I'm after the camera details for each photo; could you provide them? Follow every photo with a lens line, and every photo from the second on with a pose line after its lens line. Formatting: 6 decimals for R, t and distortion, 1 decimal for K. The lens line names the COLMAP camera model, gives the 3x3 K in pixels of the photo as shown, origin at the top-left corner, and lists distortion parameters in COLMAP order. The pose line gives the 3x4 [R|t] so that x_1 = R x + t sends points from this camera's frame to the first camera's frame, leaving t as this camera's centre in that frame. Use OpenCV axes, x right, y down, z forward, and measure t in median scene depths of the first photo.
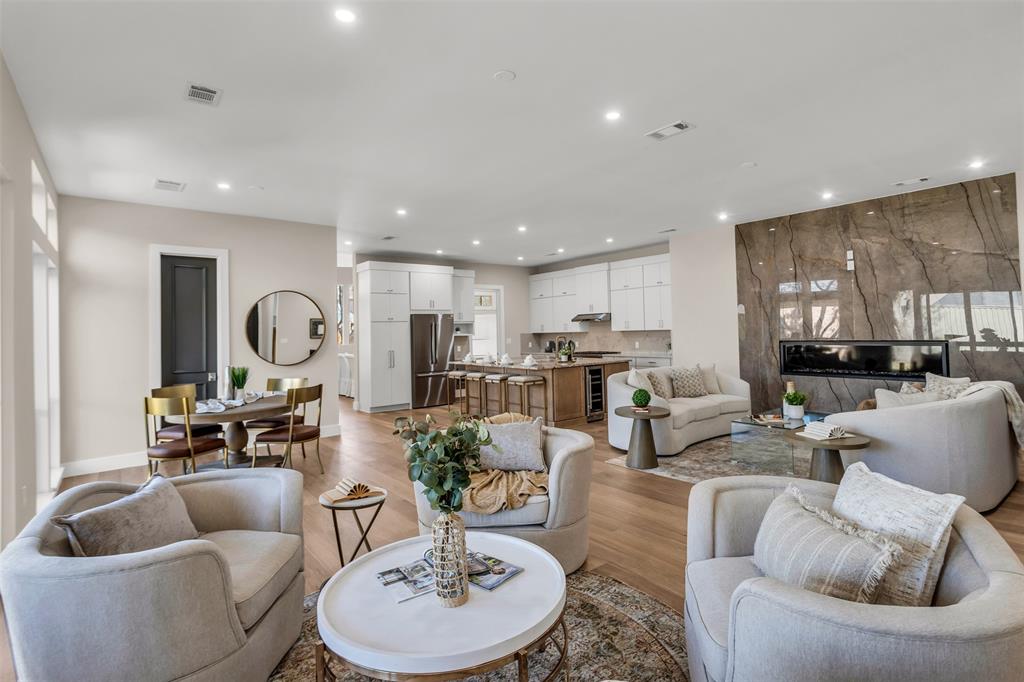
lens RADIAL K [[495.2, 0, 517.4], [0, 495.2, 317.8], [0, 0, 1]] dist [-0.009102, 0.001569]
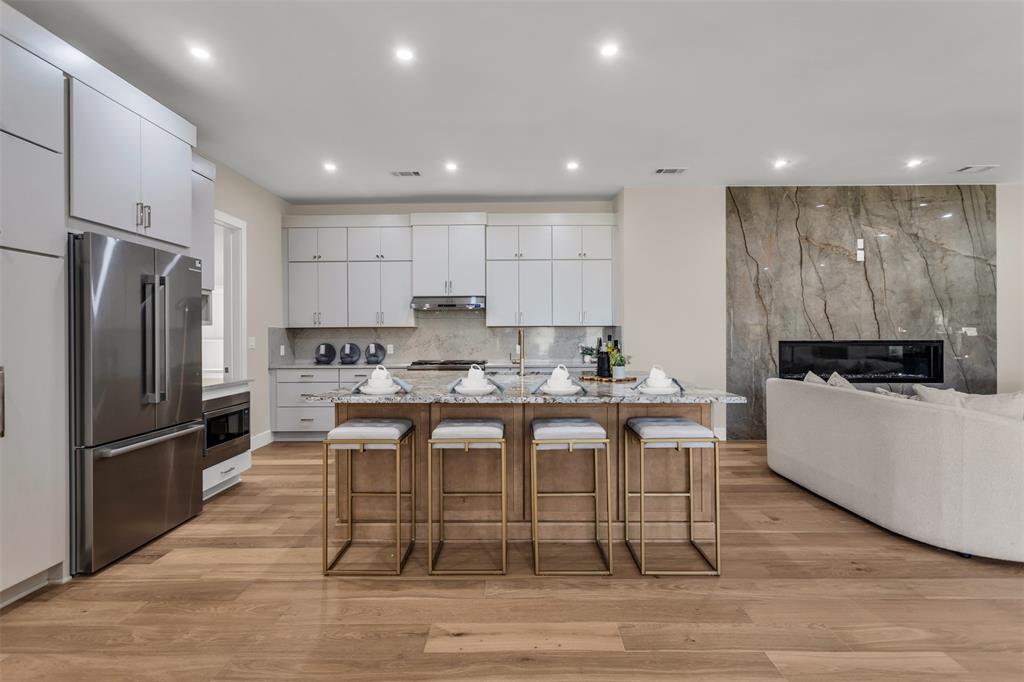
lens RADIAL K [[479.9, 0, 510.2], [0, 479.9, 334.9], [0, 0, 1]] dist [-0.000568, 0.001515]
pose [[0.632758, 0.024088, 0.773975, -0.370566], [-0.033369, 0.999436, -0.003824, 0.057975], [-0.773630, -0.023407, 0.633205, 0.900434]]
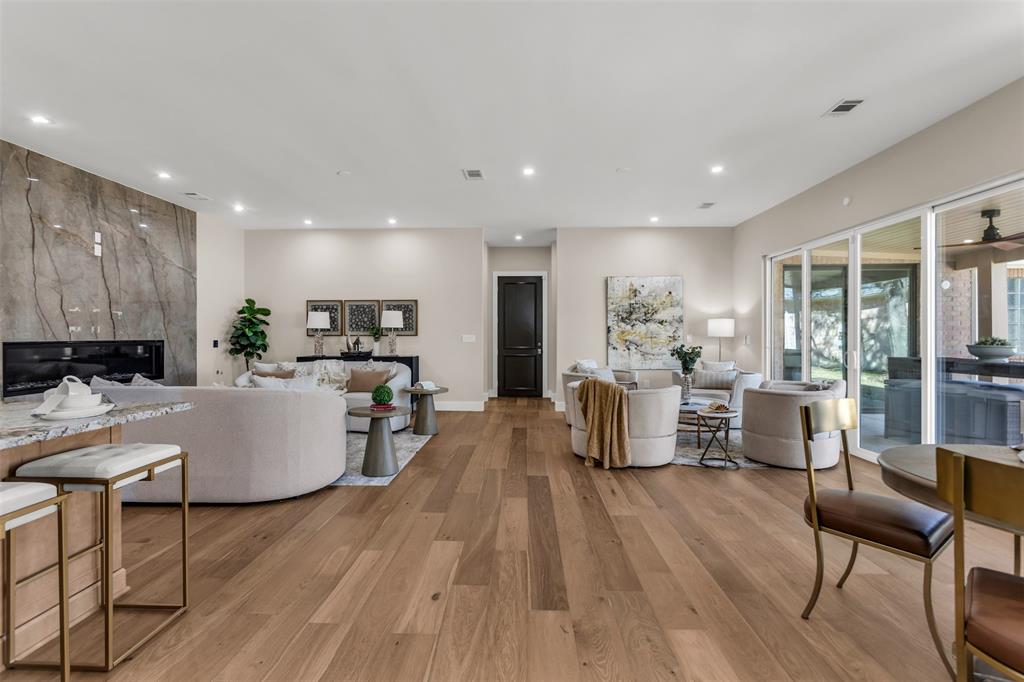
lens RADIAL K [[479.9, 0, 508.9], [0, 479.9, 335.1], [0, 0, 1]] dist [-0.000568, 0.001515]
pose [[-0.755796, 0.025321, 0.654318, -0.356838], [0.001447, 0.999314, -0.037000, 0.064574], [-0.654806, -0.027017, -0.755314, 1.107706]]
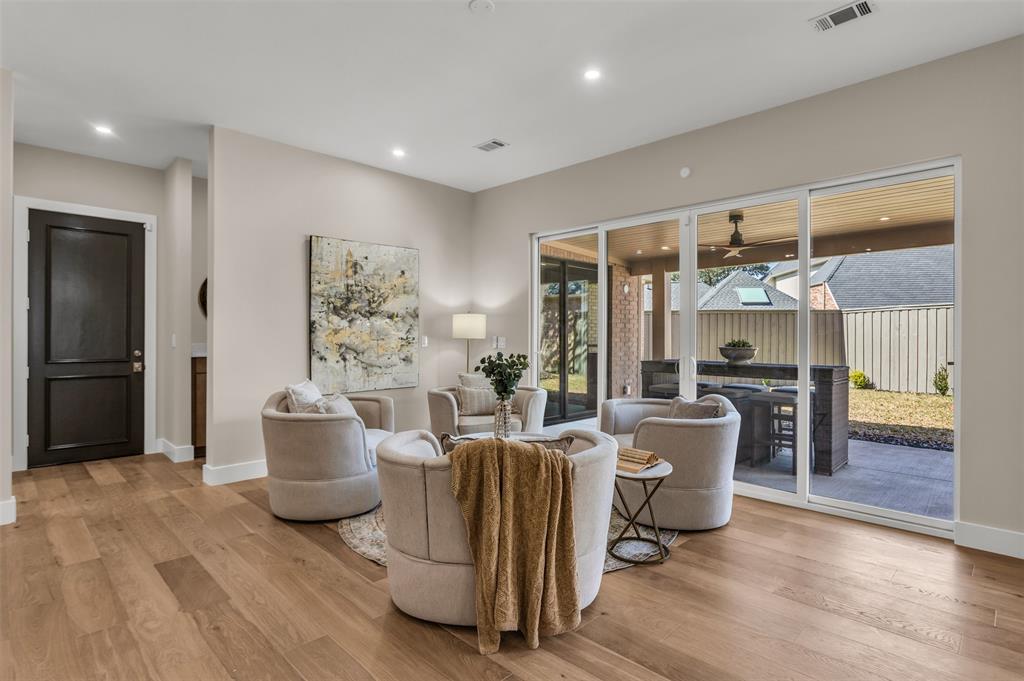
lens RADIAL K [[517.2, 0, 511.3], [0, 517.2, 336.1], [0, 0, 1]] dist [-0.009743, 0.003564]
pose [[-0.993709, 0.022038, -0.109806, 0.013817], [0.024876, 0.999389, -0.024539, 0.047045], [0.109198, -0.027116, -0.993650, 0.830475]]
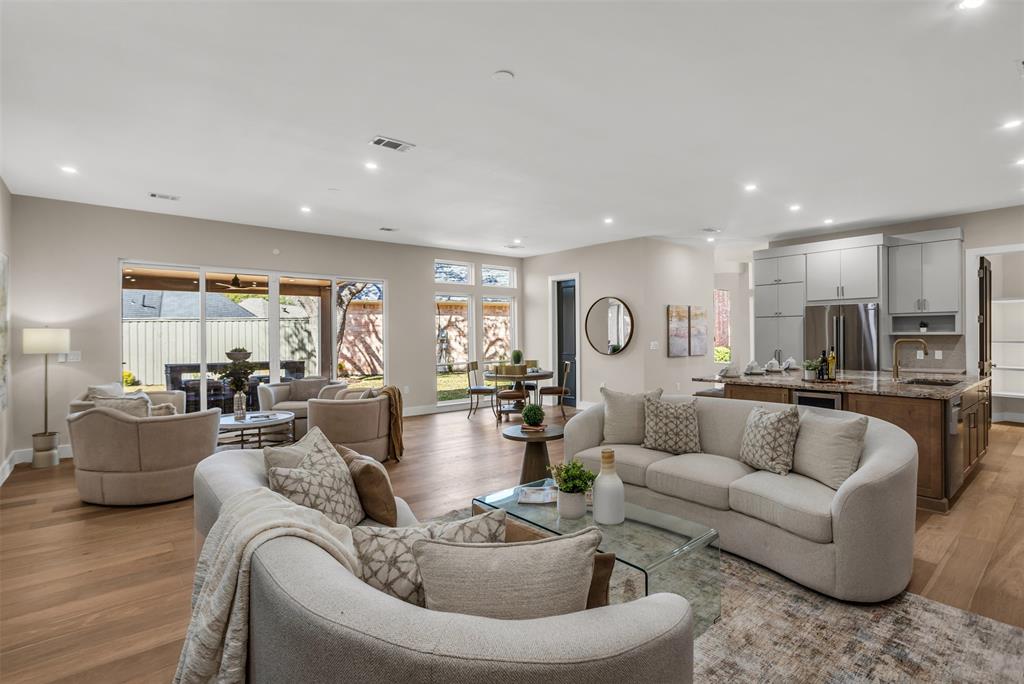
lens RADIAL K [[495.2, 0, 509.6], [0, 495.2, 314.1], [0, 0, 1]] dist [-0.009102, 0.001569]
pose [[0.026188, -0.022868, -0.999395, 0.792839], [0.032743, 0.999222, -0.022006, 0.009278], [0.999121, -0.032147, 0.026916, 0.693450]]
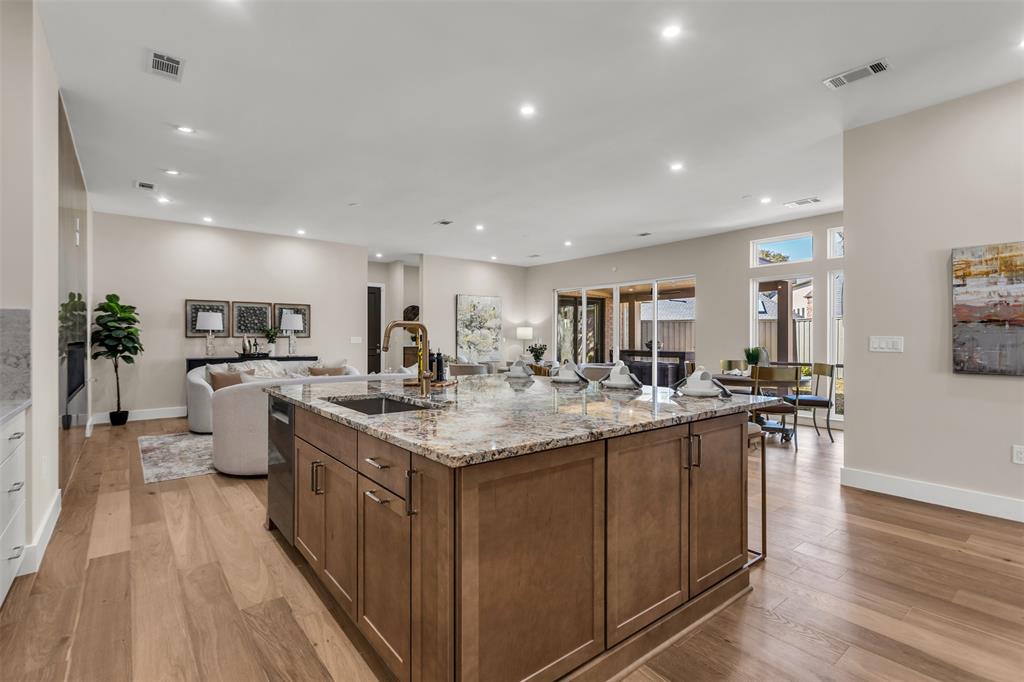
lens RADIAL K [[479.9, 0, 510.9], [0, 479.9, 334.0], [0, 0, 1]] dist [-0.000568, 0.001515]
pose [[-0.999769, 0.021052, 0.004431, 0.029087], [0.020883, 0.999161, -0.035234, 0.069134], [-0.005169, -0.035134, -0.999369, 1.633919]]
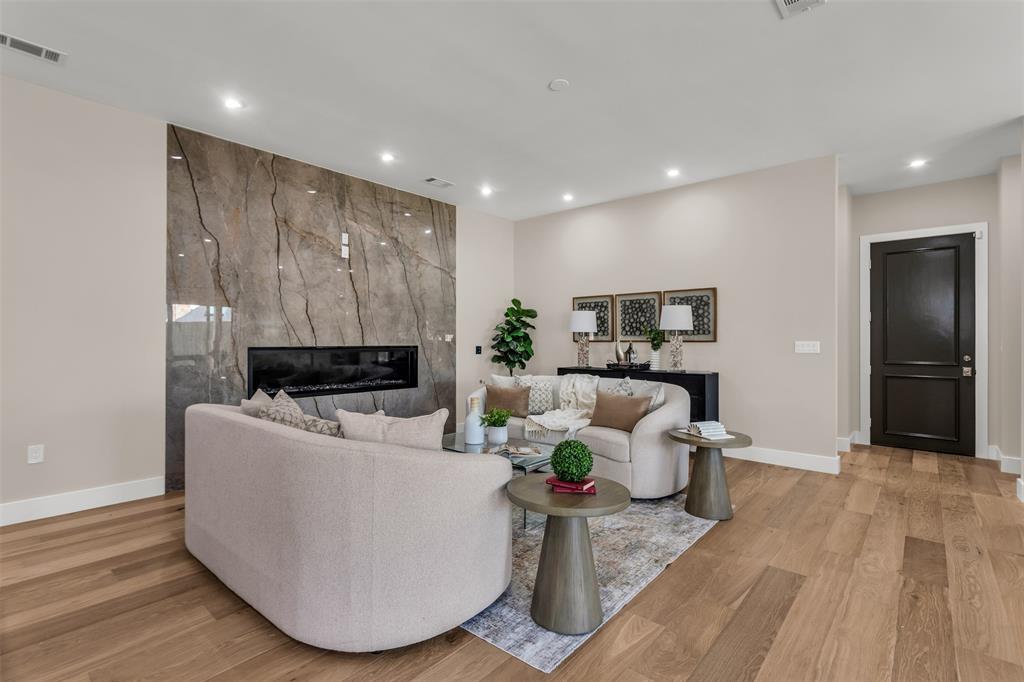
lens RADIAL K [[479.9, 0, 511.1], [0, 479.9, 338.5], [0, 0, 1]] dist [-0.000568, 0.001515]
pose [[-0.180540, 0.028466, 0.983156, -0.124288], [-0.023393, 0.999174, -0.033226, 0.050530], [-0.983289, -0.028998, -0.179725, 0.837357]]
